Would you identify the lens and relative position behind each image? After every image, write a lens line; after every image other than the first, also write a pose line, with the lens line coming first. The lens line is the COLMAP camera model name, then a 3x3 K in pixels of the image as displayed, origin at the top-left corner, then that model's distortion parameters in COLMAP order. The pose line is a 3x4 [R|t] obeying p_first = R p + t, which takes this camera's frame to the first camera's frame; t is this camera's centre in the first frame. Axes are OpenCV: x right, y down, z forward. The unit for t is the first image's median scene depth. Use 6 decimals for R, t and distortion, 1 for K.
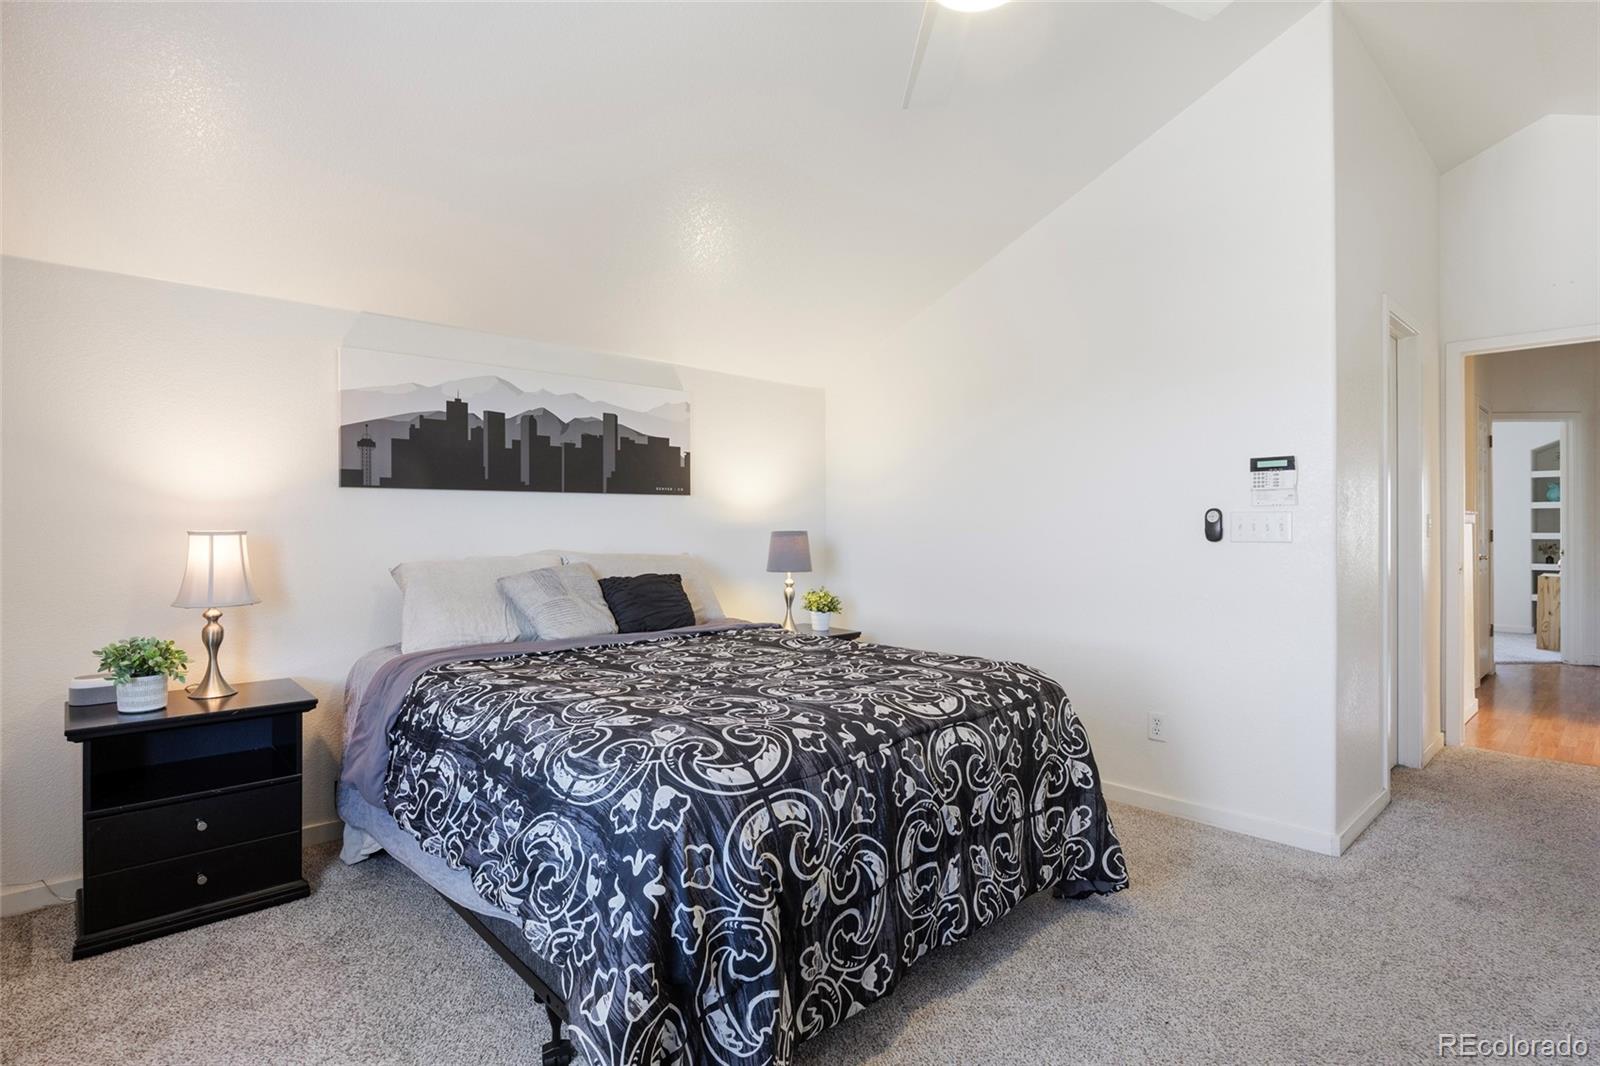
lens RADIAL K [[787.7, 0, 798.8], [0, 787.7, 550.7], [0, 0, 1]] dist [-0.016817, -0.000073]
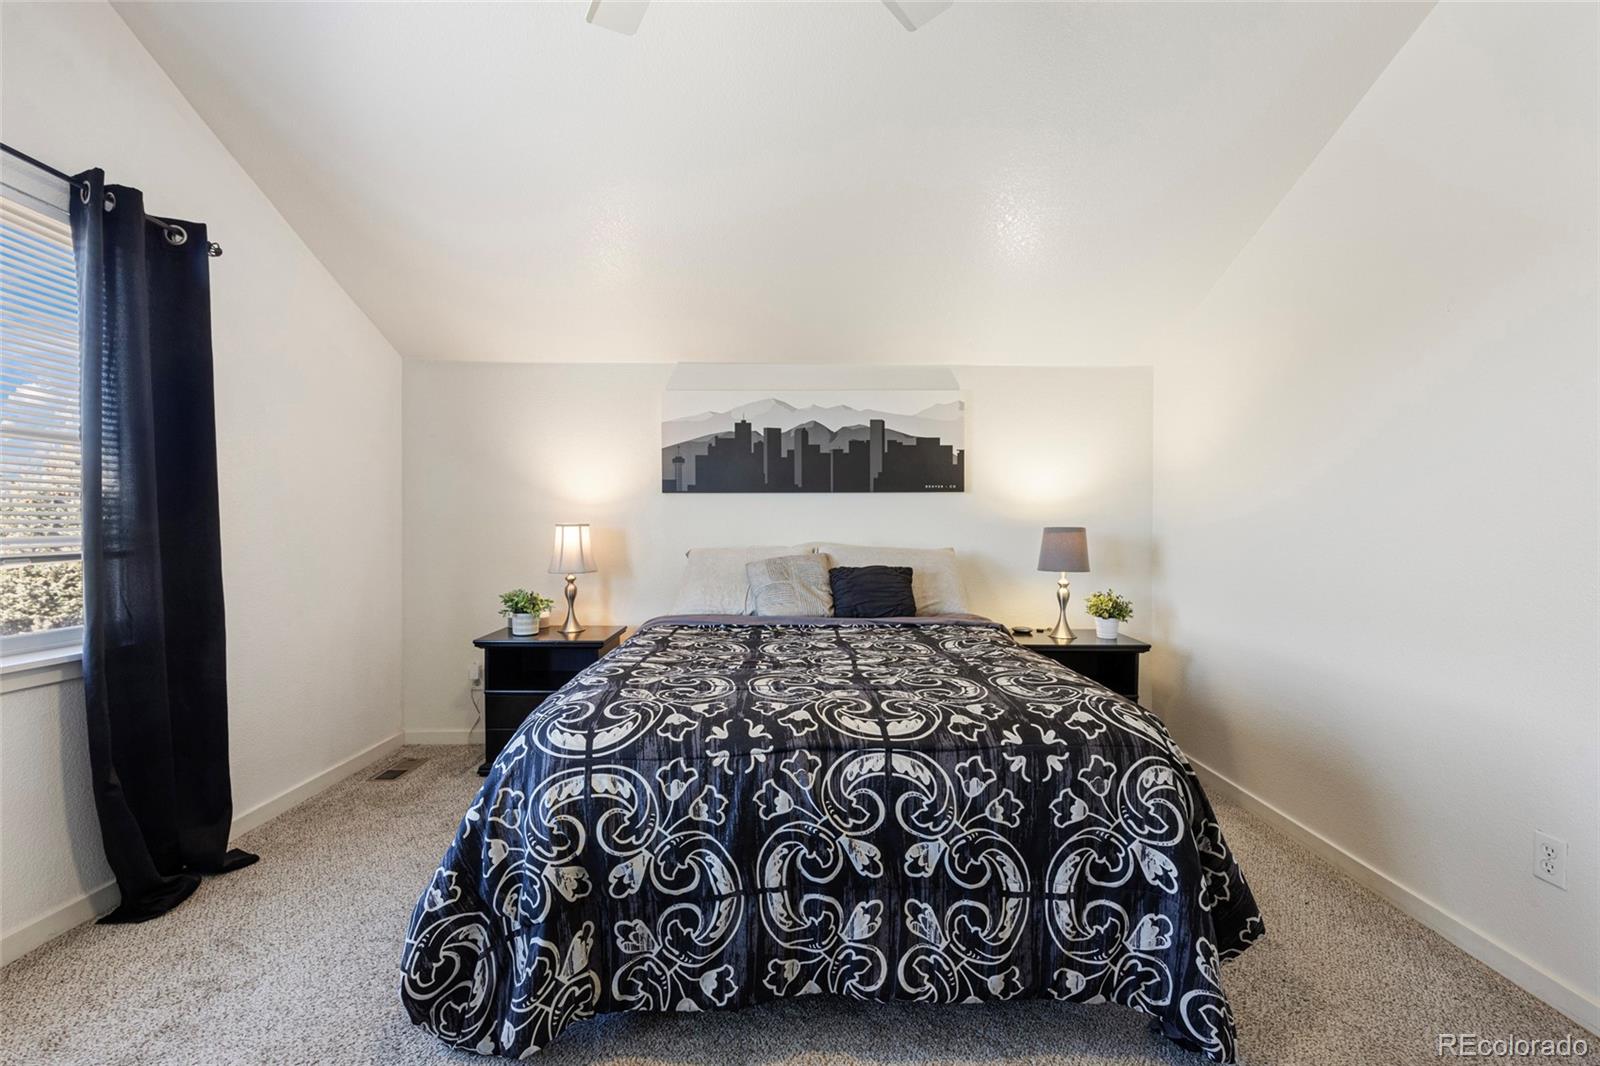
lens RADIAL K [[686.3, 0, 803.2], [0, 686.3, 566.9], [0, 0, 1]] dist [0.004042, 0.000382]
pose [[0.738462, 0.043226, -0.672909, 0.562627], [-0.023982, 0.998995, 0.037854, -0.002983], [0.673869, -0.011816, 0.738757, 0.353265]]
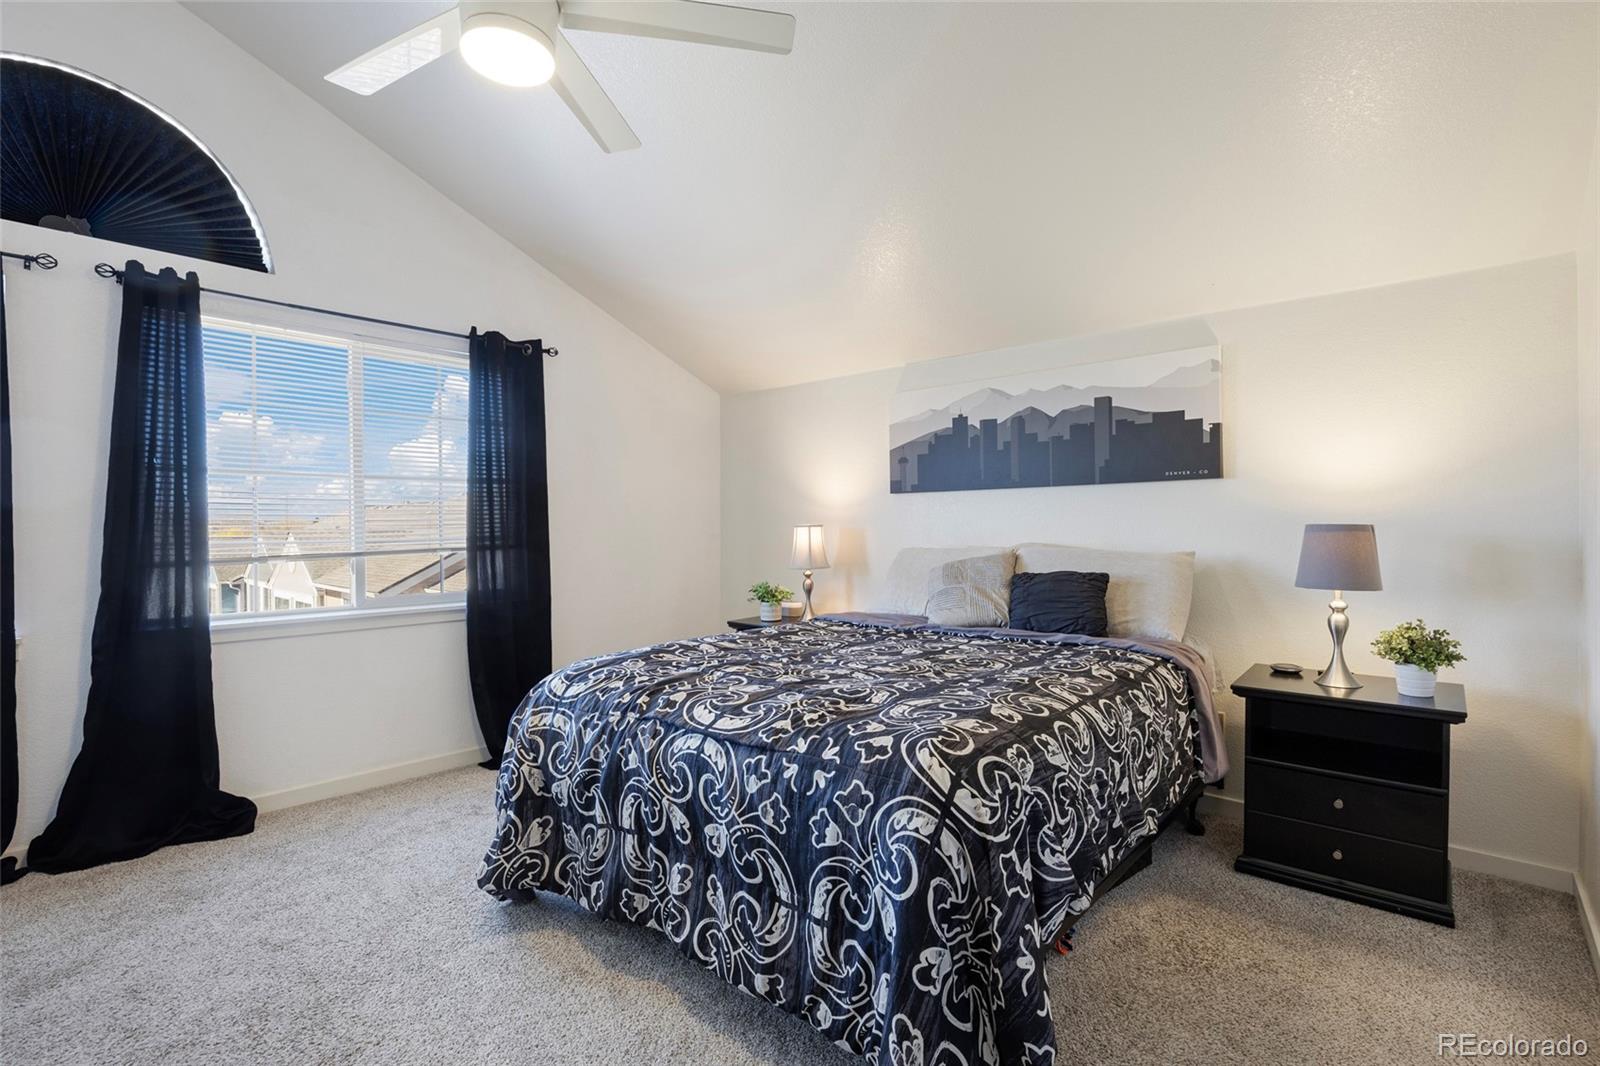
lens RADIAL K [[741.6, 0, 791.8], [0, 741.6, 546.6], [0, 0, 1]] dist [-0.022384, -0.000224]
pose [[0.095475, 0.030450, -0.994966, 0.973925], [-0.022655, 0.999340, 0.028410, -0.025299], [0.995174, 0.019828, 0.096102, 0.918991]]
